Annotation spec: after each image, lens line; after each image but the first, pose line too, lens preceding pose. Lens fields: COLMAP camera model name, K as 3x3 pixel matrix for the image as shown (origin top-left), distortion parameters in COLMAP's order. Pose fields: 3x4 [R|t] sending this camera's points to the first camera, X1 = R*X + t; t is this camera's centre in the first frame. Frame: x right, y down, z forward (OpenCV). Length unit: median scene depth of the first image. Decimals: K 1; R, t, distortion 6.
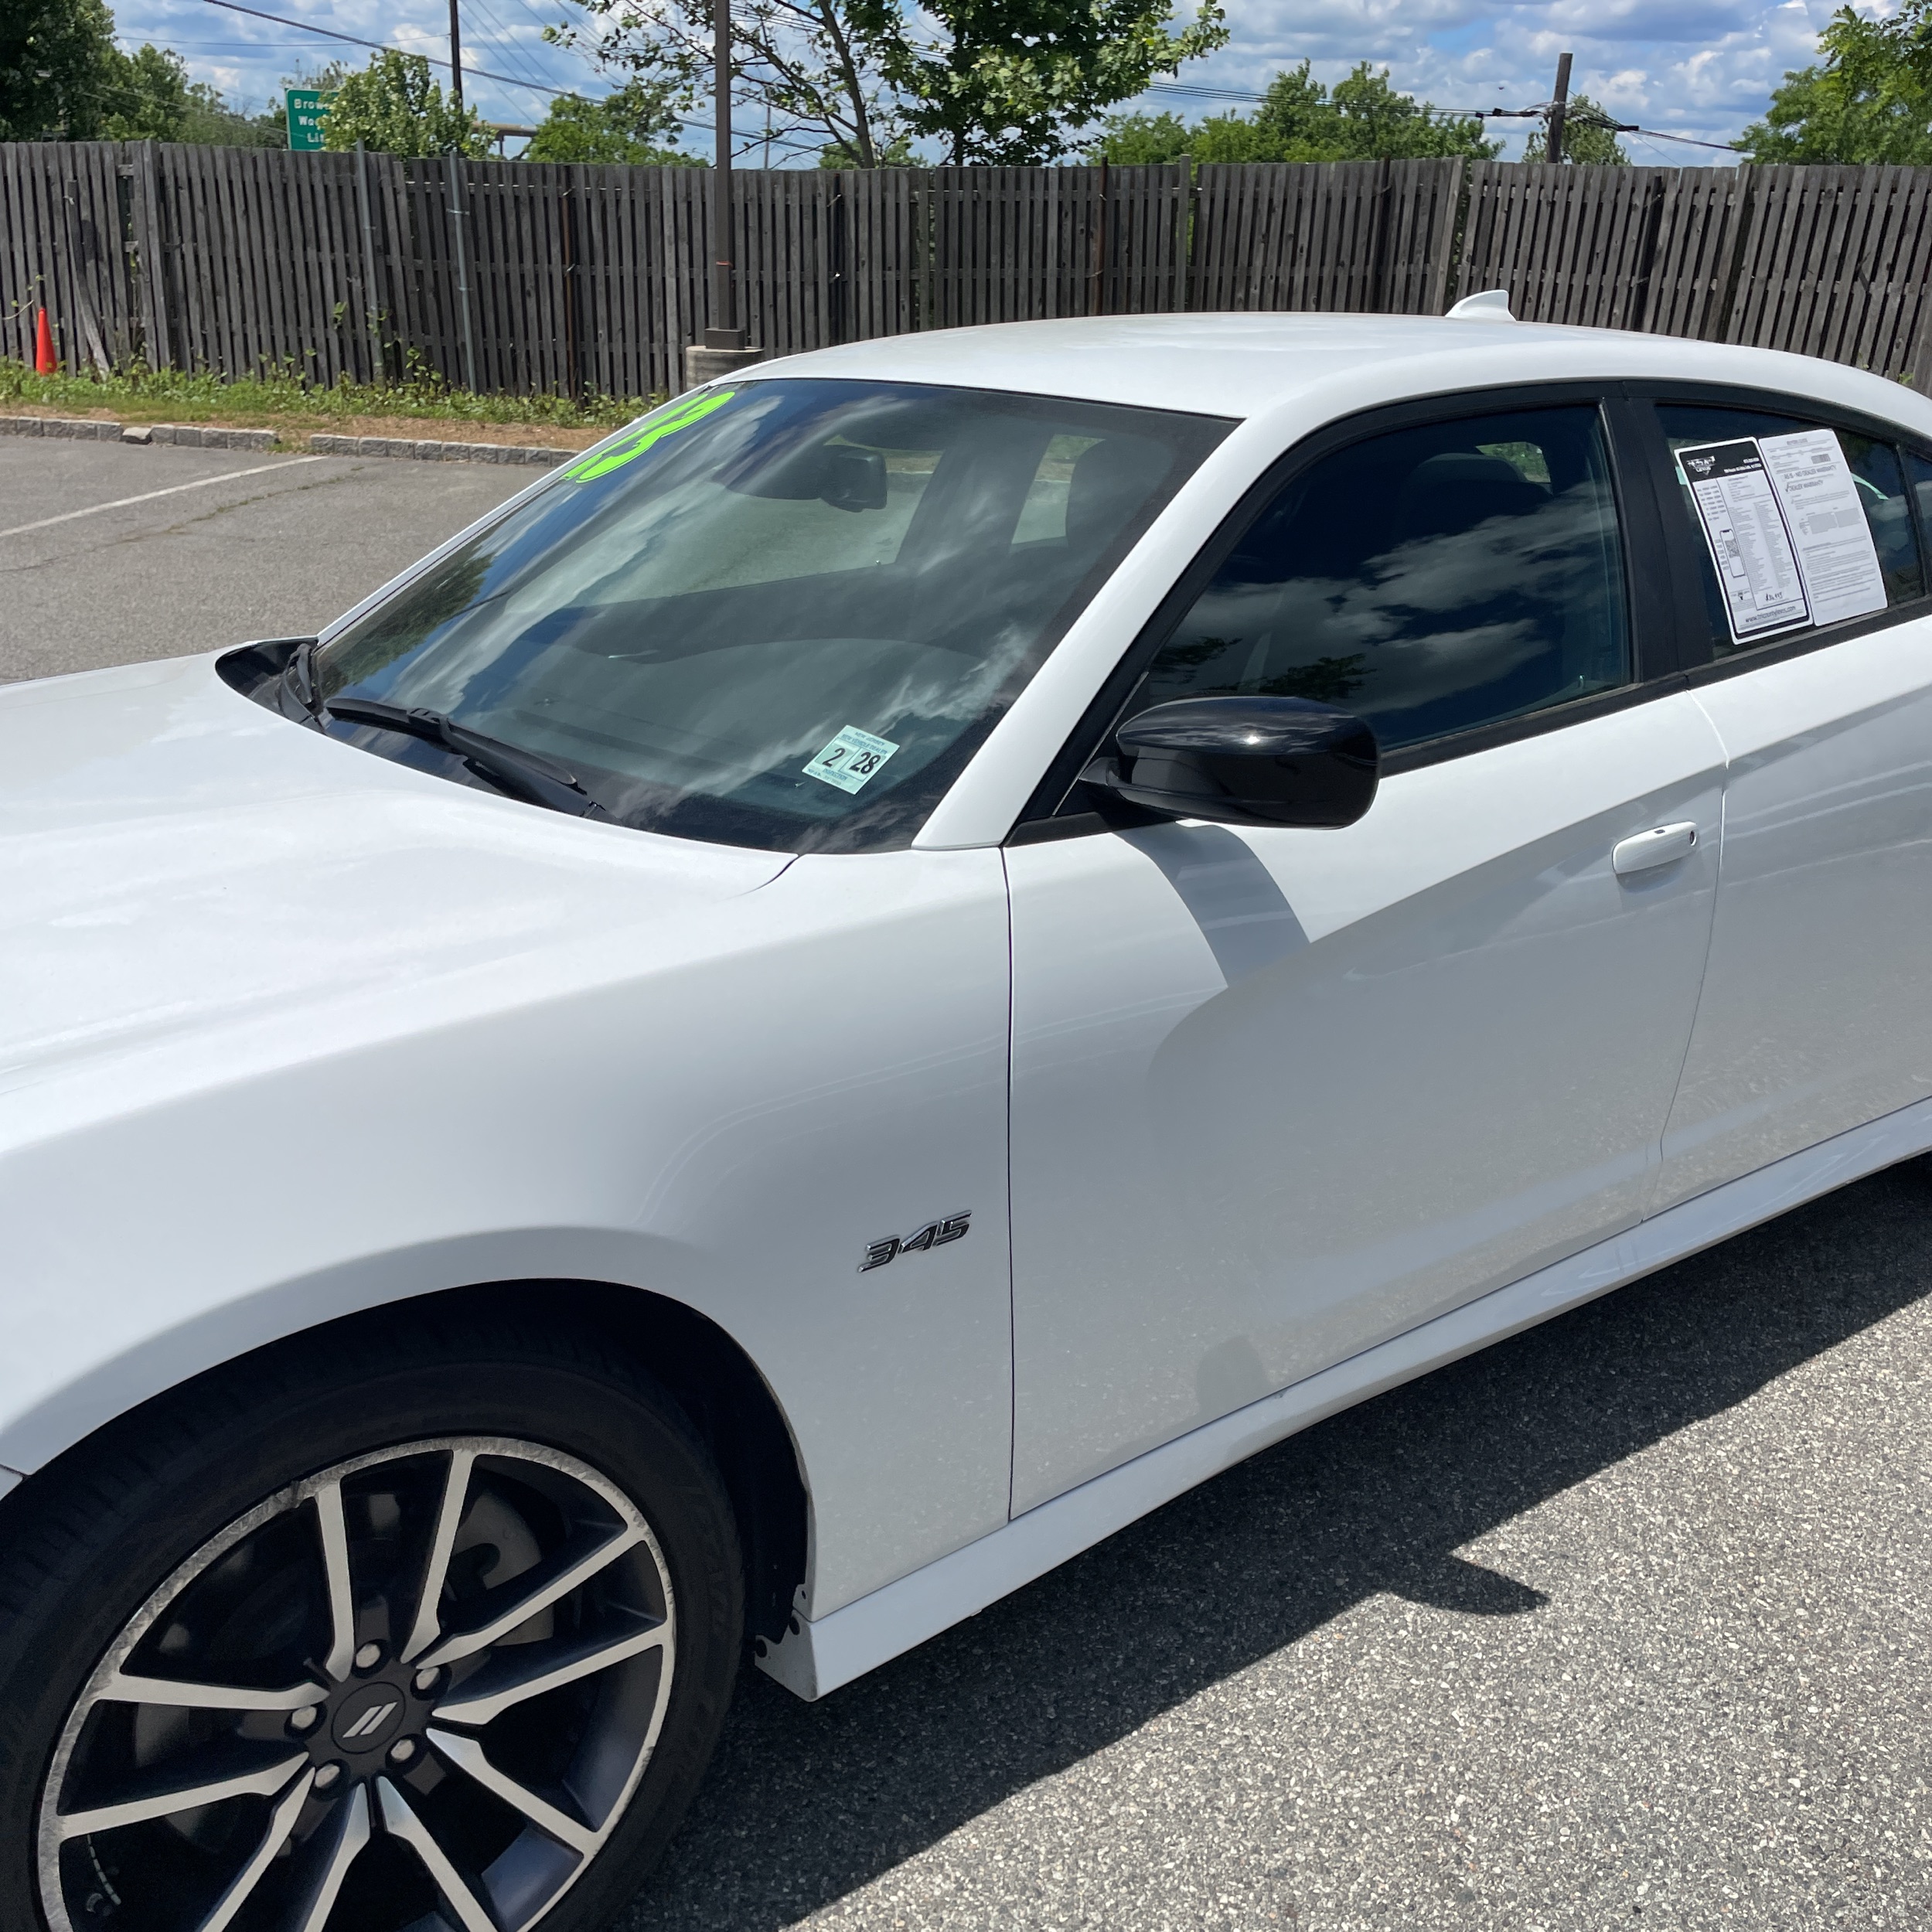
lens RADIAL K [[1946.4, 0, 966.0], [0, 1946.4, 966.0], [0, 0, 1]] dist [0.091366, -0.125929]
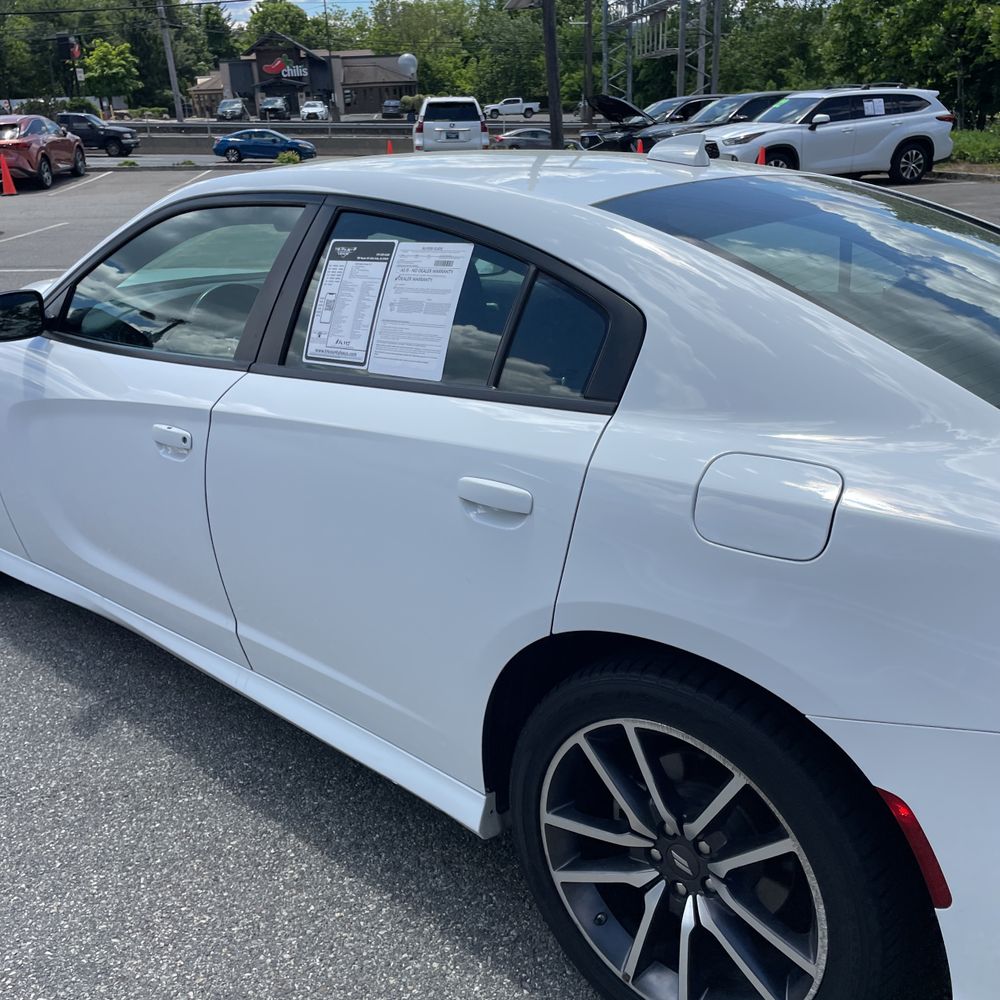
lens RADIAL K [[1011.9, 0, 495.2], [0, 1011.9, 479.7], [0, 0, 1]] dist [0.091838, -0.126421]
pose [[0.197610, 0.305876, -0.931338, 0.198988], [-0.304533, 0.922220, 0.238266, -0.052038], [0.931778, 0.236539, 0.275389, 0.153441]]
